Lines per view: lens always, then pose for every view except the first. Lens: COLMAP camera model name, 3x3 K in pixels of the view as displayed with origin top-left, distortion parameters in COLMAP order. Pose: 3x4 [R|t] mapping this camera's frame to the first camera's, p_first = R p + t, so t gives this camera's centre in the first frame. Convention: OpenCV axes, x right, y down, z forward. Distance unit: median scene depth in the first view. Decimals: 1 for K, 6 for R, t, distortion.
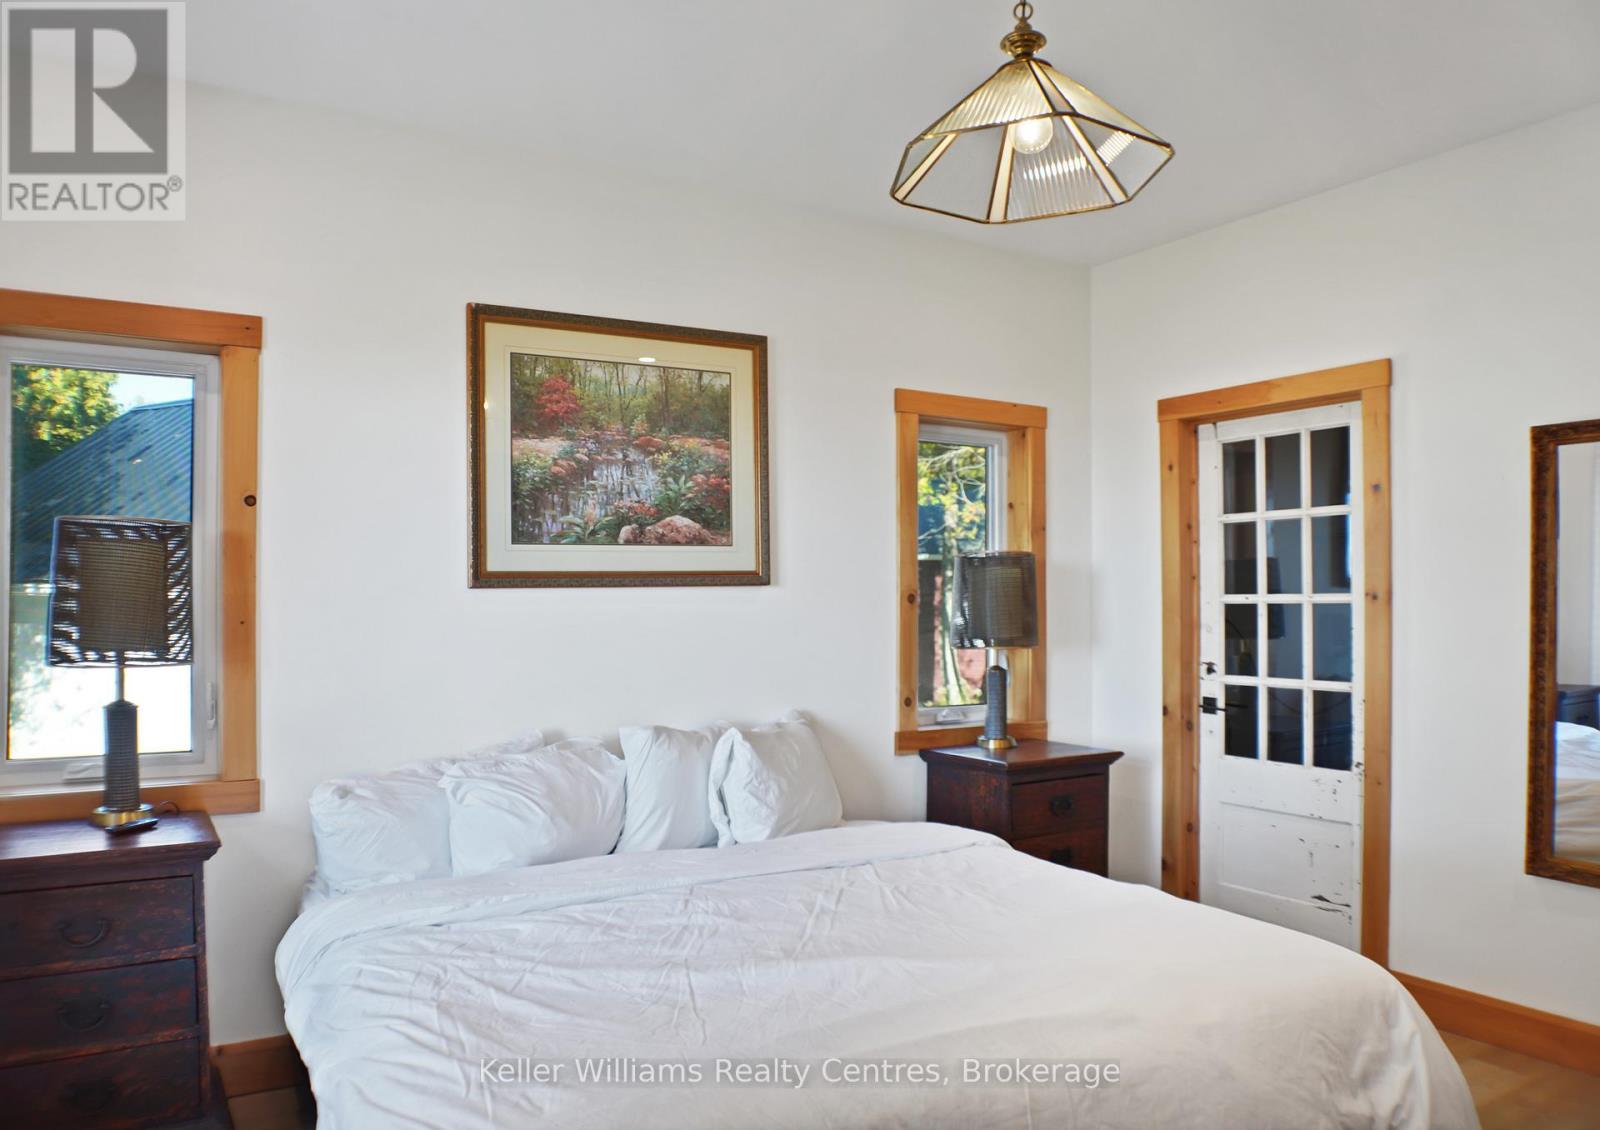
lens RADIAL K [[1174.9, 0, 801.3], [0, 1174.9, 594.2], [0, 0, 1]] dist [-0.096249, 0.001509]
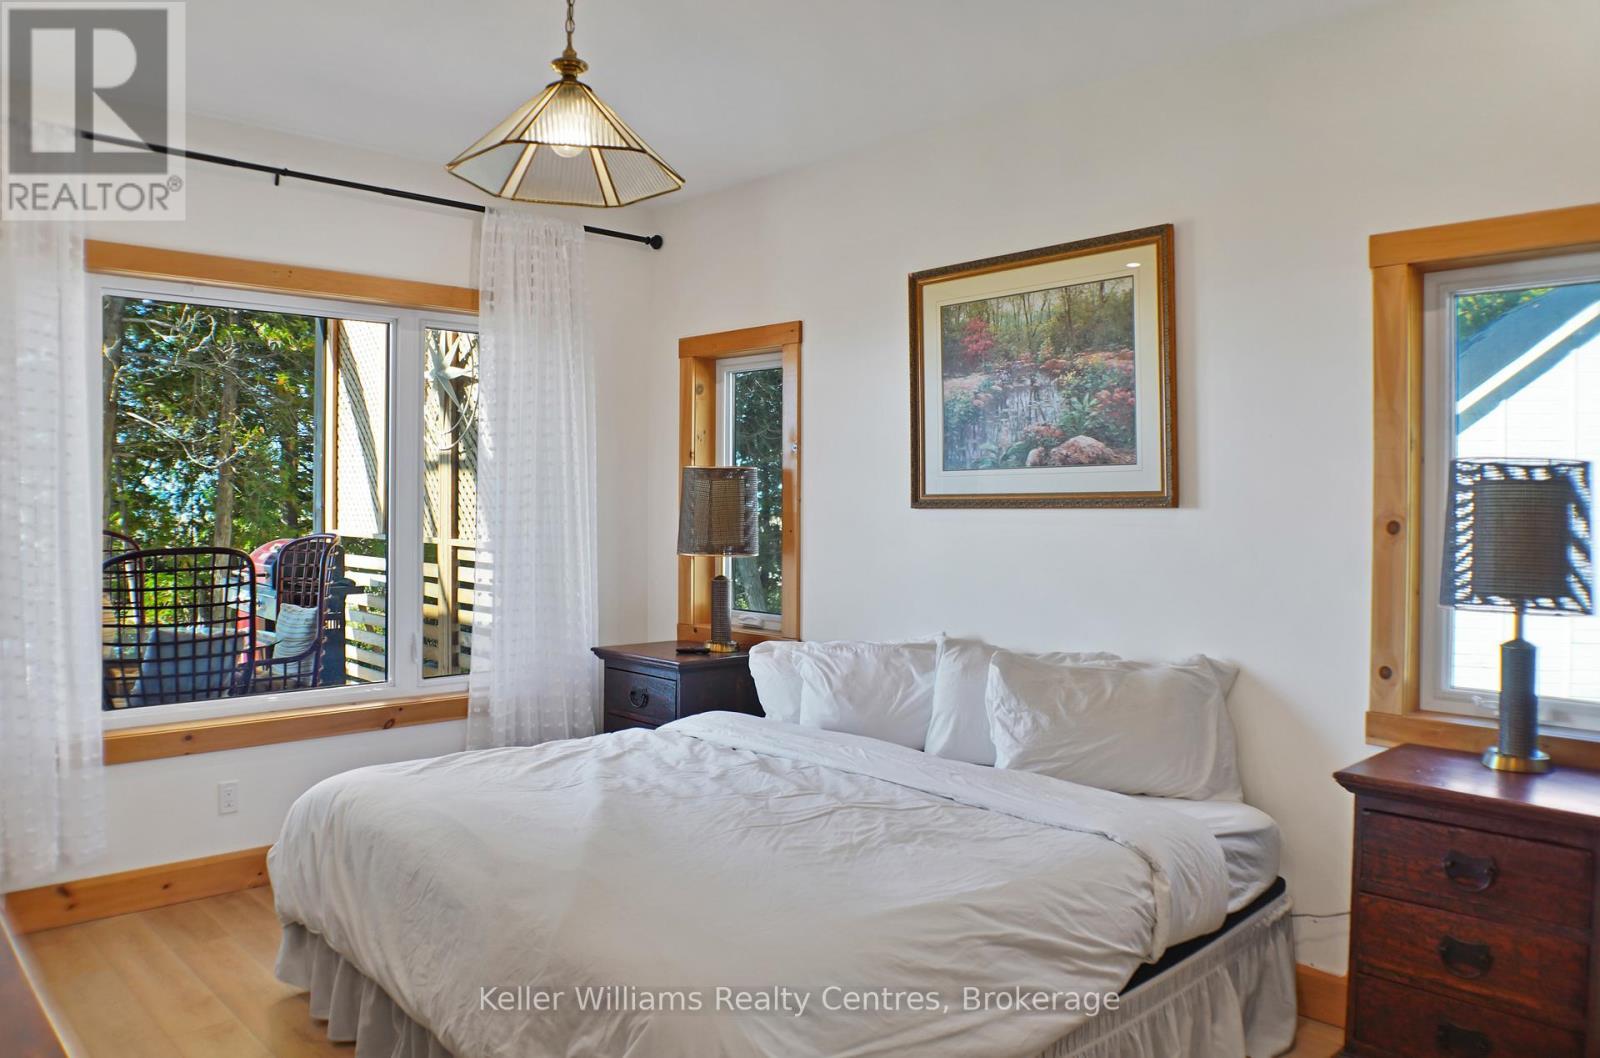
lens RADIAL K [[1206.1, 0, 797.8], [0, 1206.1, 492.2], [0, 0, 1]] dist [-0.000228, 0.000393]
pose [[0.193267, -0.014849, -0.981034, 0.844864], [-0.020506, 0.999606, -0.019170, 0.003901], [0.980932, 0.023822, 0.192886, 0.590237]]
